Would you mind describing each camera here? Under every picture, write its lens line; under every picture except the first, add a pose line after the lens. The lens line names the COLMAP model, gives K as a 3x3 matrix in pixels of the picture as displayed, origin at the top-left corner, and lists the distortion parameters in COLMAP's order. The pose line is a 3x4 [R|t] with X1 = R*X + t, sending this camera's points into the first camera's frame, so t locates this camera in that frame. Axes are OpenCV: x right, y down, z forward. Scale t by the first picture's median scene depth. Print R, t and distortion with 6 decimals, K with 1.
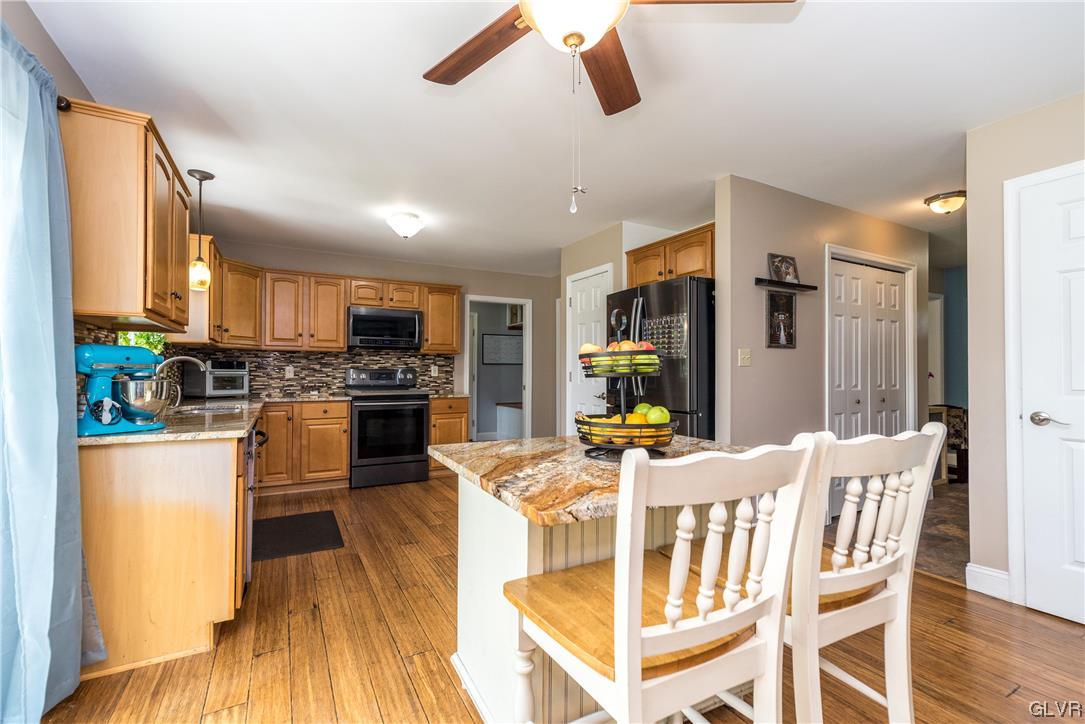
lens RADIAL K [[477.2, 0, 541.1], [0, 477.2, 369.3], [0, 0, 1]] dist [0.009188, -0.000126]
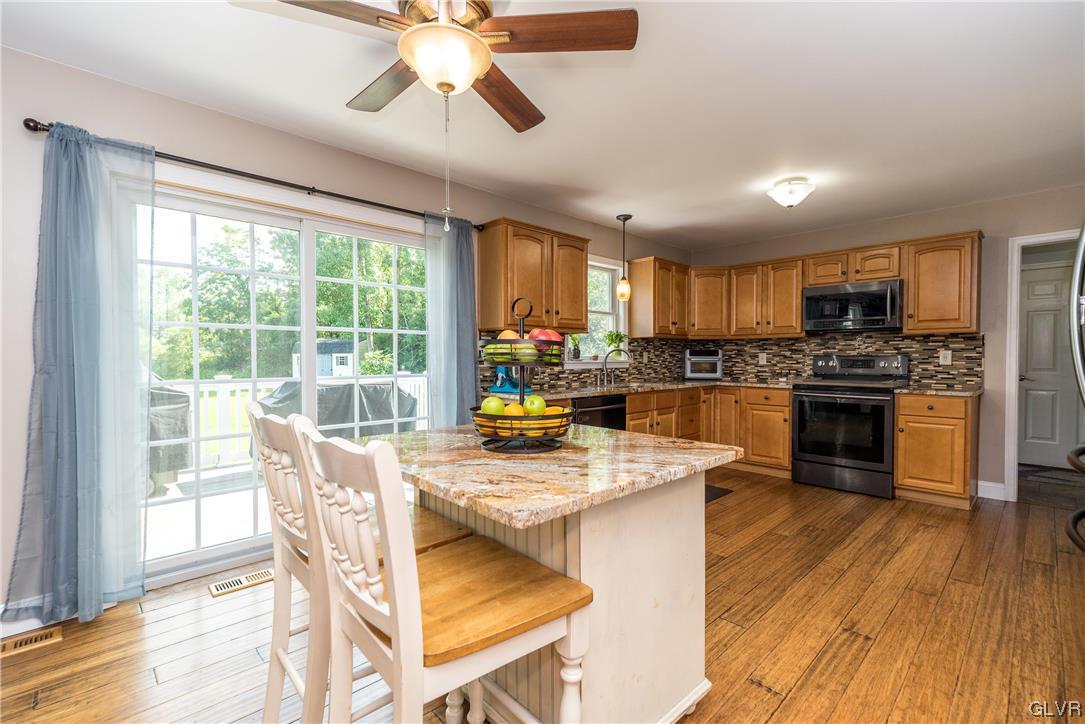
lens RADIAL K [[477.2, 0, 535.0], [0, 477.2, 364.4], [0, 0, 1]] dist [0.009188, -0.000126]
pose [[0.239534, 0.011511, -0.970820, 0.378877], [0.005327, 0.999899, 0.013170, 0.001614], [0.970873, -0.008326, 0.239448, 0.265338]]
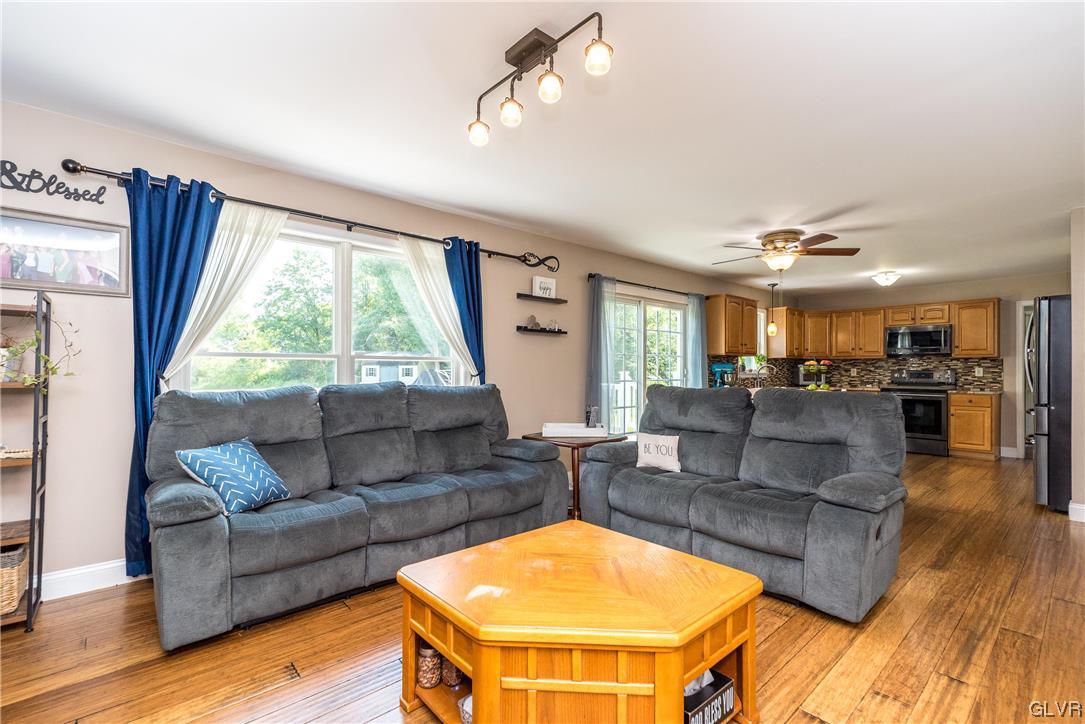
lens RADIAL K [[477.2, 0, 537.9], [0, 477.2, 365.3], [0, 0, 1]] dist [0.009188, -0.000126]
pose [[0.200111, -0.011369, -0.979707, 0.829885], [-0.001232, 0.999929, -0.011856, 0.003212], [0.979772, 0.003580, 0.200083, -0.347632]]
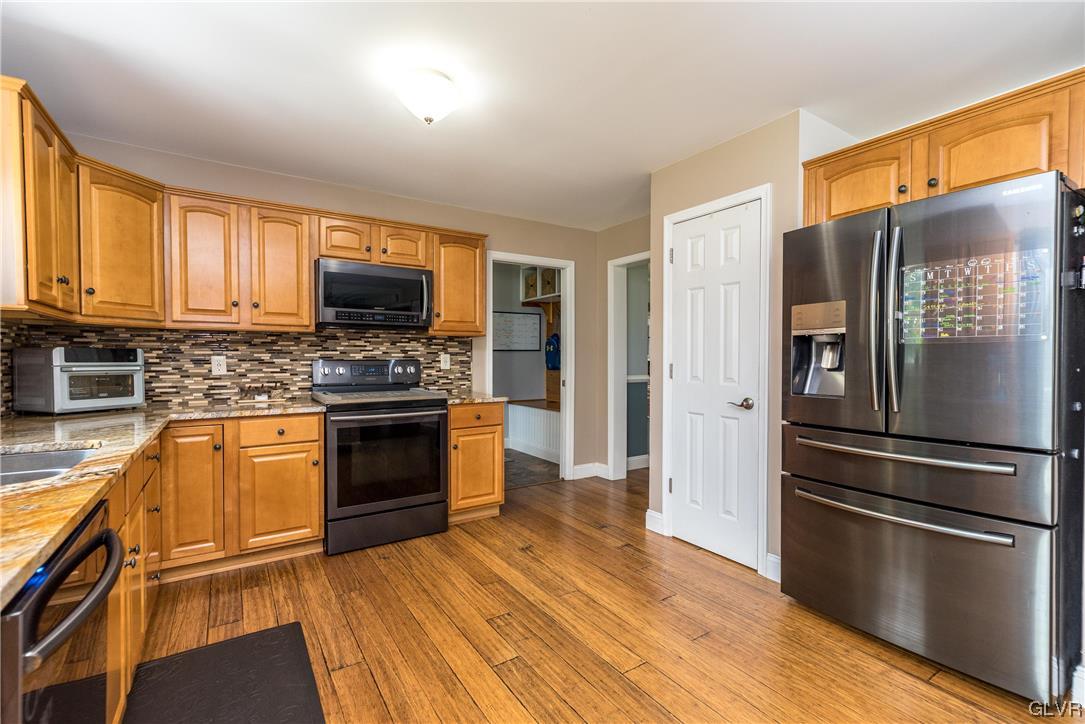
lens RADIAL K [[477.2, 0, 537.4], [0, 477.2, 368.4], [0, 0, 1]] dist [0.009188, -0.000126]
pose [[0.997051, -0.004941, 0.076578, -0.165702], [0.002671, 0.999555, 0.029715, -0.007511], [-0.076691, -0.029423, 0.996621, 0.356266]]
